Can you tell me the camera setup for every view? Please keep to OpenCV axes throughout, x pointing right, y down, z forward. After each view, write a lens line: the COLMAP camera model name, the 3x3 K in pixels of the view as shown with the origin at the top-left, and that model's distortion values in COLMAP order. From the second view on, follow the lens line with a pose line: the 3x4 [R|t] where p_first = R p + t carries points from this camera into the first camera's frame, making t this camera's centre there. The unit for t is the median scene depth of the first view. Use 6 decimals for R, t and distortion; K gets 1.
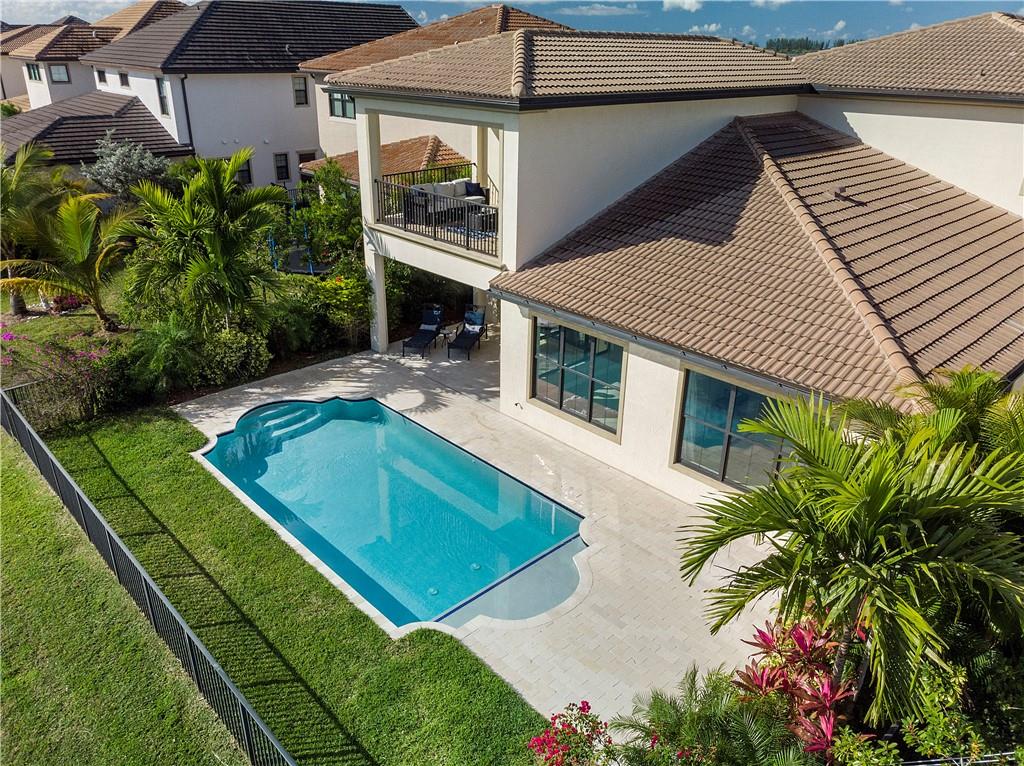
lens RADIAL K [[757.0, 0, 512.0], [0, 757.0, 383.0], [0, 0, 1]] dist [0.001375, 0.000483]
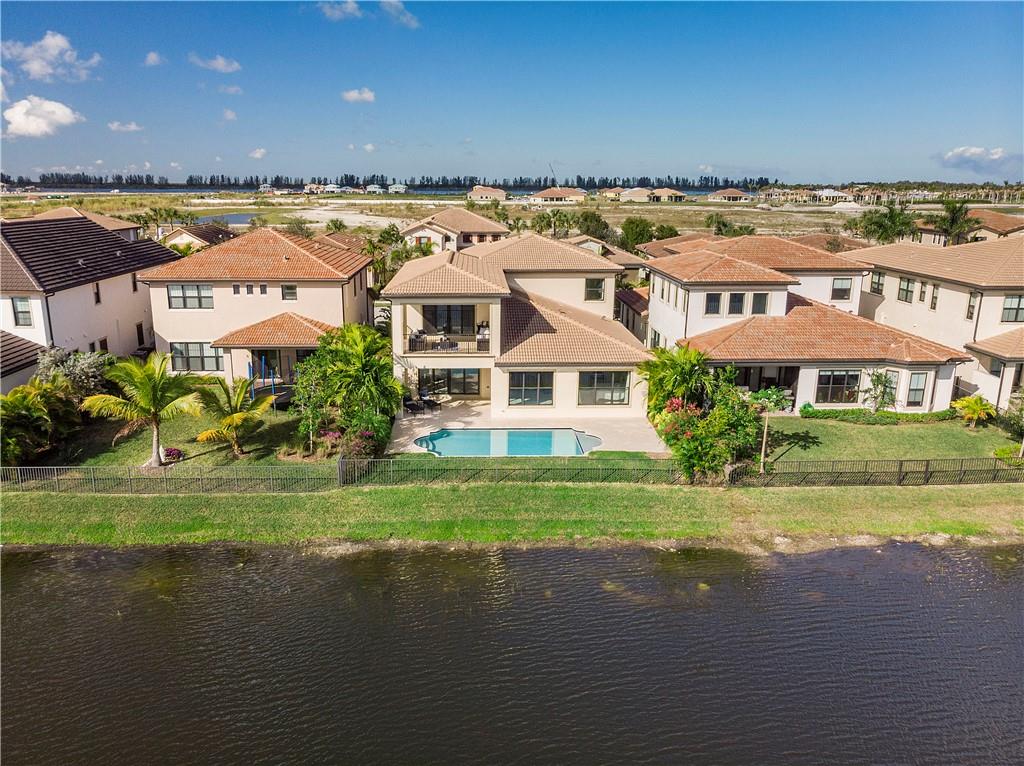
lens RADIAL K [[757.0, 0, 512.0], [0, 757.0, 383.0], [0, 0, 1]] dist [0.001375, 0.000483]
pose [[0.646223, -0.204786, 0.735159, -1.653261], [0.312741, 0.949782, -0.010336, -0.019989], [-0.696124, 0.236594, 0.677816, -0.656425]]
